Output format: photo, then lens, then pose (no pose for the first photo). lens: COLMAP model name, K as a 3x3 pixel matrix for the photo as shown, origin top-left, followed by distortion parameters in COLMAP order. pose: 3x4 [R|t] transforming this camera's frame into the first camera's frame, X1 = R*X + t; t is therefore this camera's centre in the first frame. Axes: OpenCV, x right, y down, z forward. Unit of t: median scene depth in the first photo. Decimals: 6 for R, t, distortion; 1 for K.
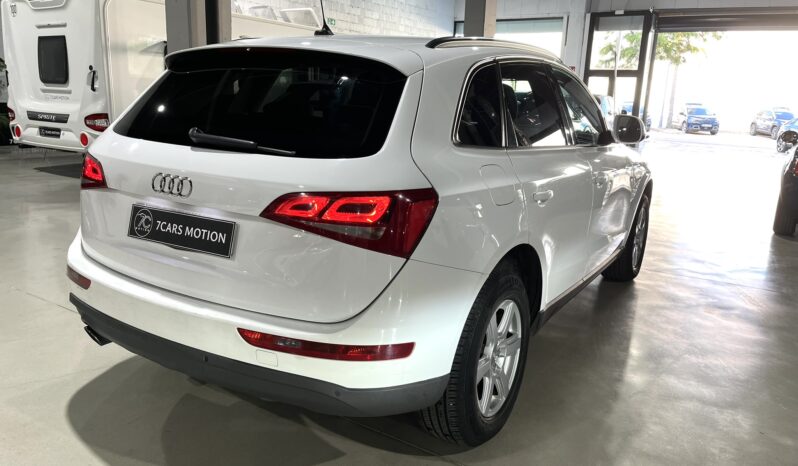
lens RADIAL K [[608.6, 0, 399.0], [0, 608.6, 233.0], [0, 0, 1]] dist [0.079584, -0.110334]
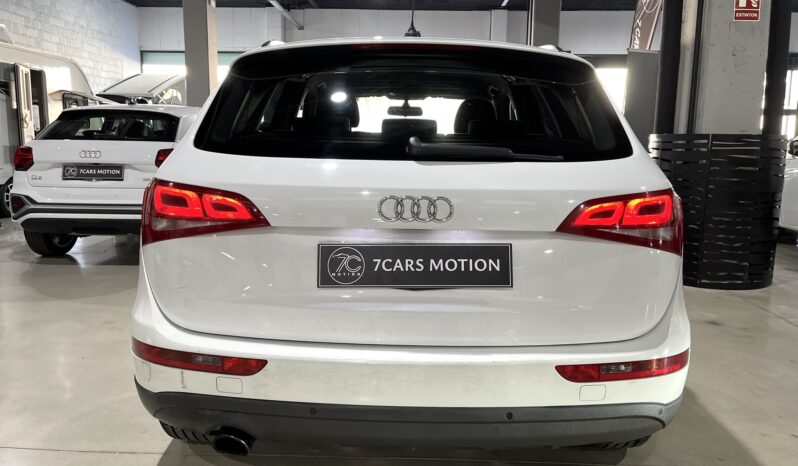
lens RADIAL K [[608.6, 0, 399.0], [0, 608.6, 233.0], [0, 0, 1]] dist [0.079584, -0.110334]
pose [[0.854037, -0.108386, 0.508796, -0.761365], [0.136971, 0.990394, -0.018932, -0.034313], [-0.501856, 0.085859, 0.860679, 0.332726]]
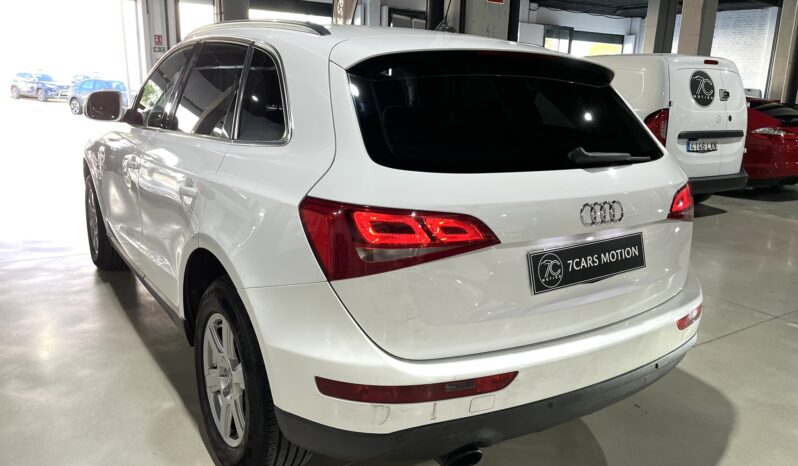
lens RADIAL K [[608.6, 0, 399.0], [0, 608.6, 233.0], [0, 0, 1]] dist [0.079584, -0.110334]
pose [[0.406003, -0.245151, 0.880376, -1.248643], [0.188102, 0.965138, 0.182007, -0.260970], [-0.894304, 0.091705, 0.437963, 0.846753]]
